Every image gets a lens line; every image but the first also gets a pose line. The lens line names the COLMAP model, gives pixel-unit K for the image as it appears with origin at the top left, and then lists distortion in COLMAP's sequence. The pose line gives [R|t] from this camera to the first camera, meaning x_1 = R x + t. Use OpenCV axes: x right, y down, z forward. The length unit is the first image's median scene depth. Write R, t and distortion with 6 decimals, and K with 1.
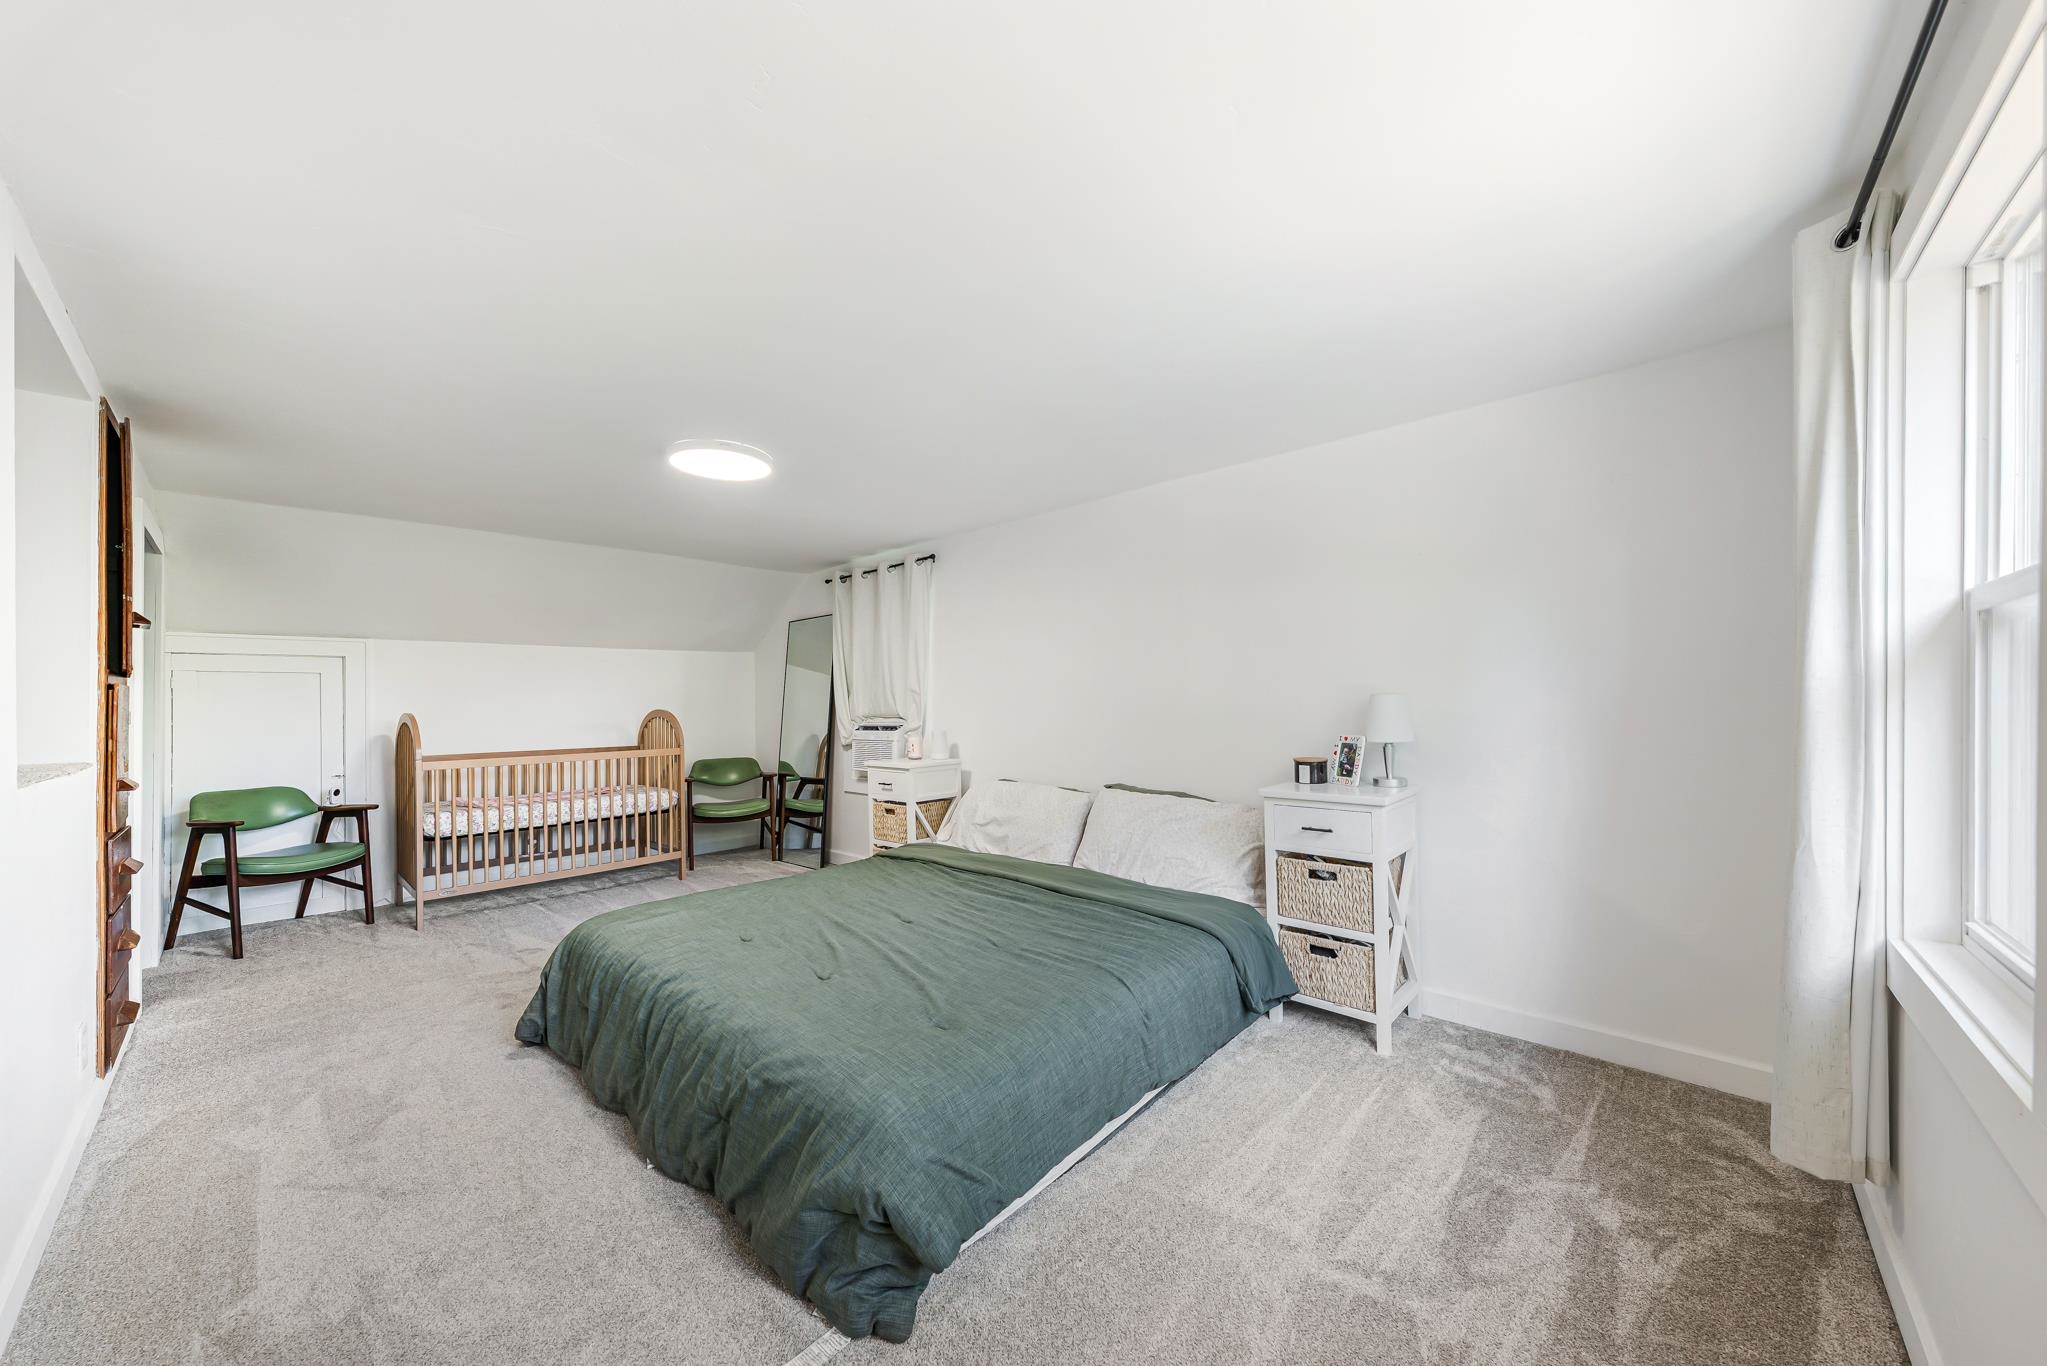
lens RADIAL K [[714.8, 0, 1021.8], [0, 714.8, 703.2], [0, 0, 1]] dist [0.000410, 0.000033]
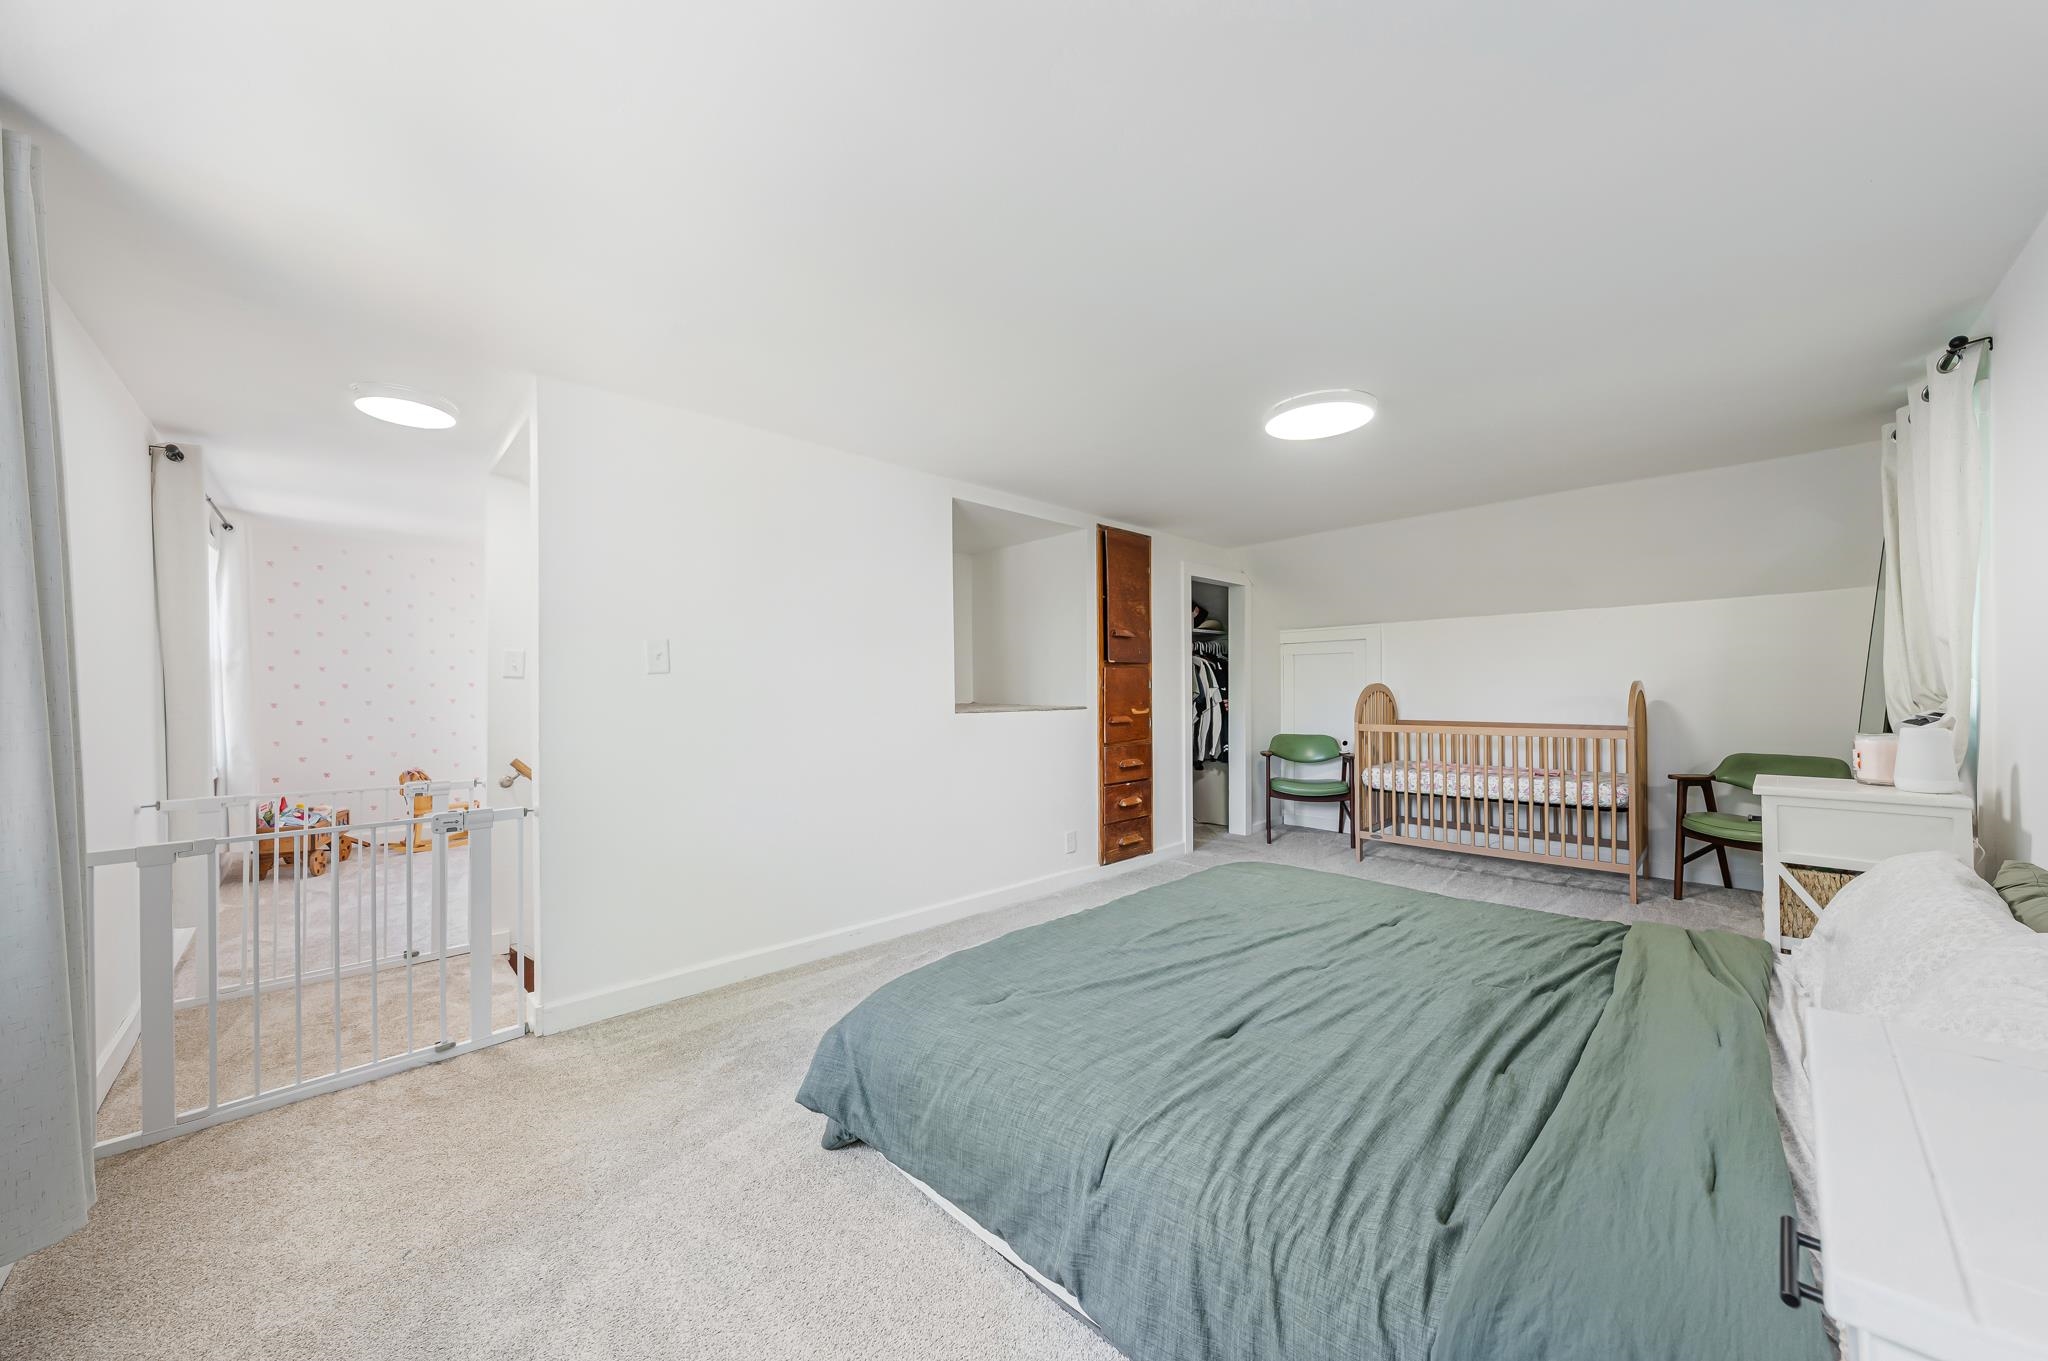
lens RADIAL K [[715.1, 0, 1022.1], [0, 715.1, 678.8], [0, 0, 1]] dist [0.000410, 0.000033]
pose [[-0.032055, 0.001745, -0.999485, 0.329757], [0.009964, 0.999949, 0.001426, -0.000548], [0.999436, -0.009913, -0.032071, 0.397881]]
